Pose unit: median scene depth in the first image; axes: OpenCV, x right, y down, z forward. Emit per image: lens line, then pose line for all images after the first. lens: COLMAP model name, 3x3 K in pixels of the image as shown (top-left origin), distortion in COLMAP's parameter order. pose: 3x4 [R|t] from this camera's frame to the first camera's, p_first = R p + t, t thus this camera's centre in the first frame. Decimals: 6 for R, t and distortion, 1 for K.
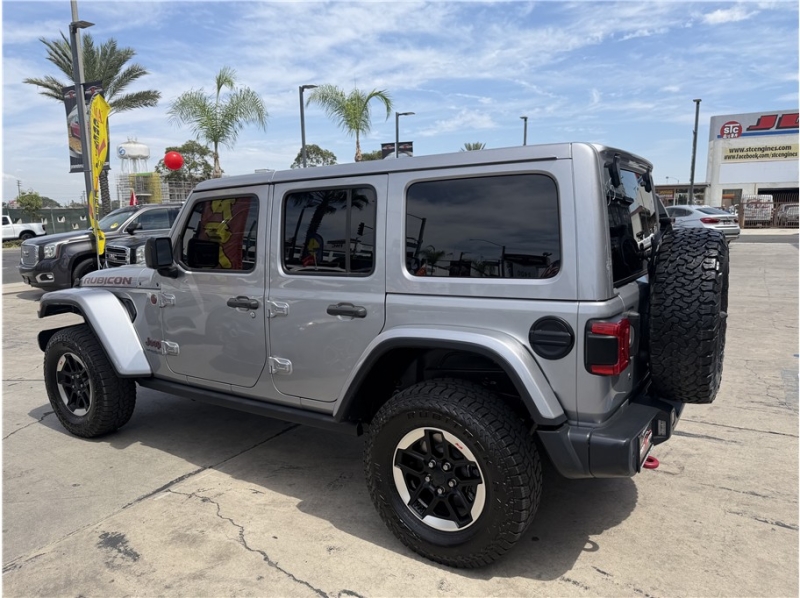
lens RADIAL K [[565.7, 0, 387.7], [0, 565.7, 309.8], [0, 0, 1]] dist [-0.002776, -0.003351]
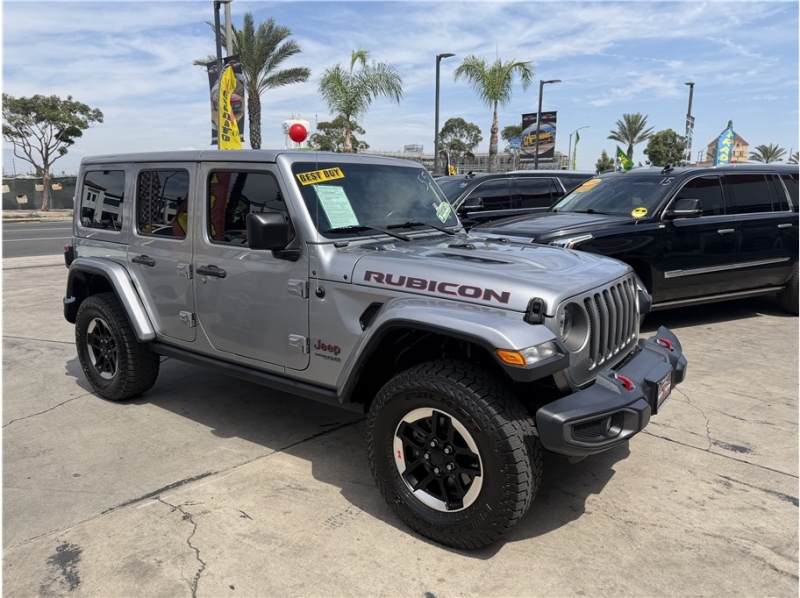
lens RADIAL K [[564.2, 0, 405.2], [0, 564.2, 300.8], [0, 0, 1]] dist [0.006774, -0.014604]
pose [[0.969194, 0.066626, -0.237116, 0.205958], [-0.058912, 0.997482, 0.039481, -0.053457], [0.239150, -0.024296, 0.970679, 0.279452]]
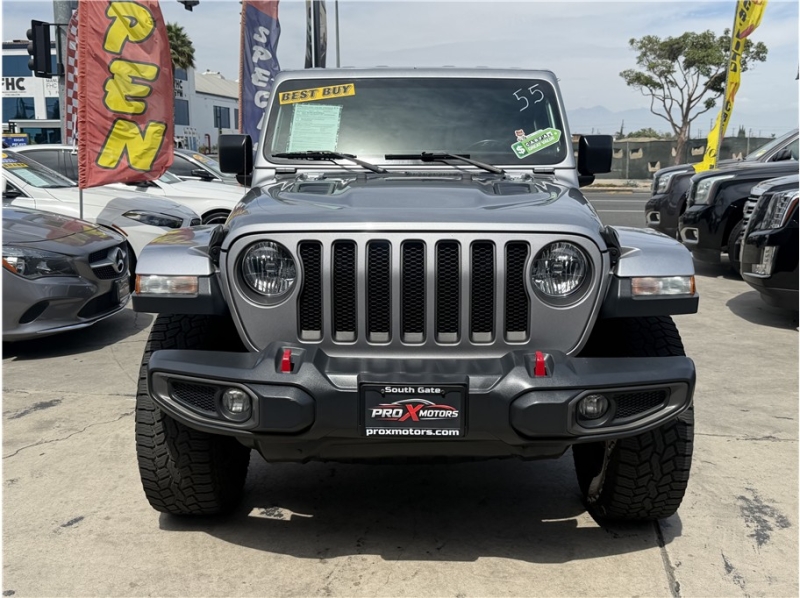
lens RADIAL K [[827.7, 0, 401.8], [0, 827.7, 295.0], [0, 0, 1]] dist [0.017675, 0.000000]
pose [[0.361333, 0.174905, -0.915885, 1.183016], [-0.166124, 0.978610, 0.121345, -0.108685], [0.917519, 0.108304, 0.382661, 0.976414]]
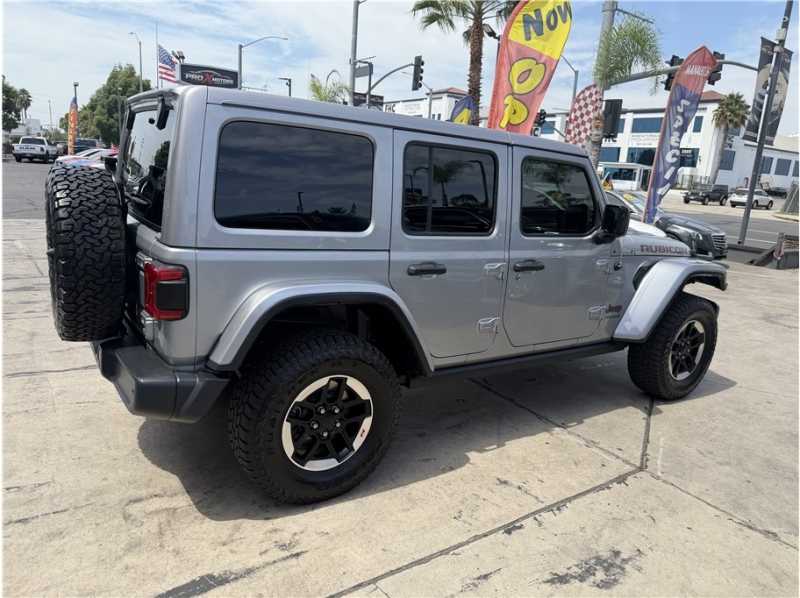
lens RADIAL K [[564.2, 0, 399.2], [0, 564.2, 300.7], [0, 0, 1]] dist [0.006774, -0.014604]
pose [[-0.411568, 0.198855, -0.889420, 1.165582], [-0.209086, 0.929275, 0.304517, -0.322788], [0.887071, 0.311295, -0.340882, 1.782859]]
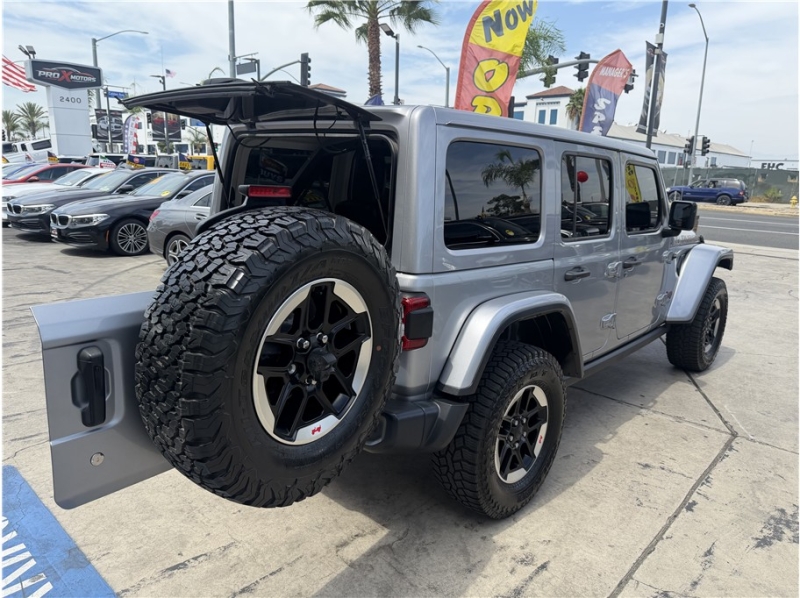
lens RADIAL K [[564.2, 0, 407.7], [0, 564.2, 296.8], [0, 0, 1]] dist [0.006774, -0.014604]
pose [[-0.183689, 0.225718, -0.956718, 1.308630], [-0.189762, 0.946829, 0.259819, -0.251444], [0.964494, 0.229275, -0.131089, 1.315237]]
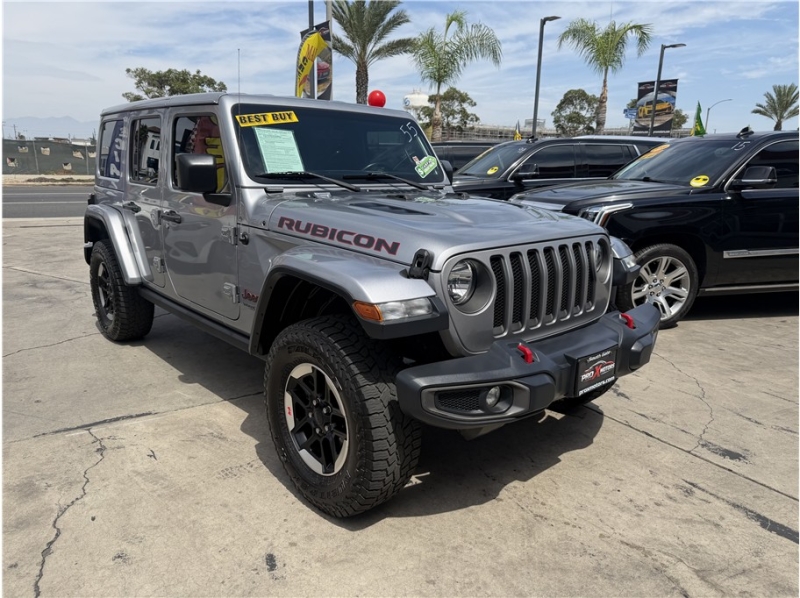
lens RADIAL K [[564.2, 0, 400.5], [0, 564.2, 303.8], [0, 0, 1]] dist [0.006774, -0.014604]
pose [[0.895565, 0.142505, -0.421493, 0.494309], [-0.109748, 0.988802, 0.101123, -0.036229], [0.431183, -0.044304, 0.901176, 0.462671]]
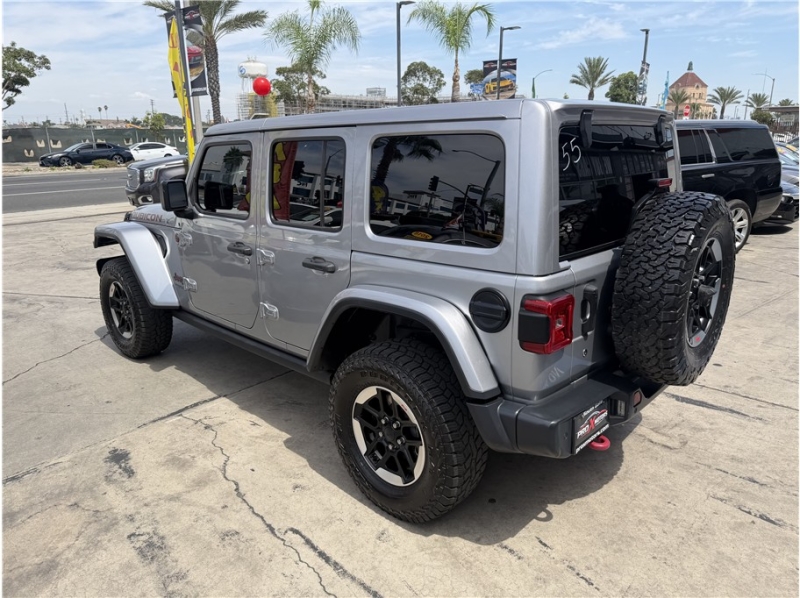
lens RADIAL K [[564.2, 0, 406.4], [0, 564.2, 295.9], [0, 0, 1]] dist [0.006774, -0.014604]
pose [[0.983163, 0.058378, -0.173155, 0.257421], [-0.037918, 0.992146, 0.119200, -0.068323], [0.178754, -0.110627, 0.977655, 0.031412]]
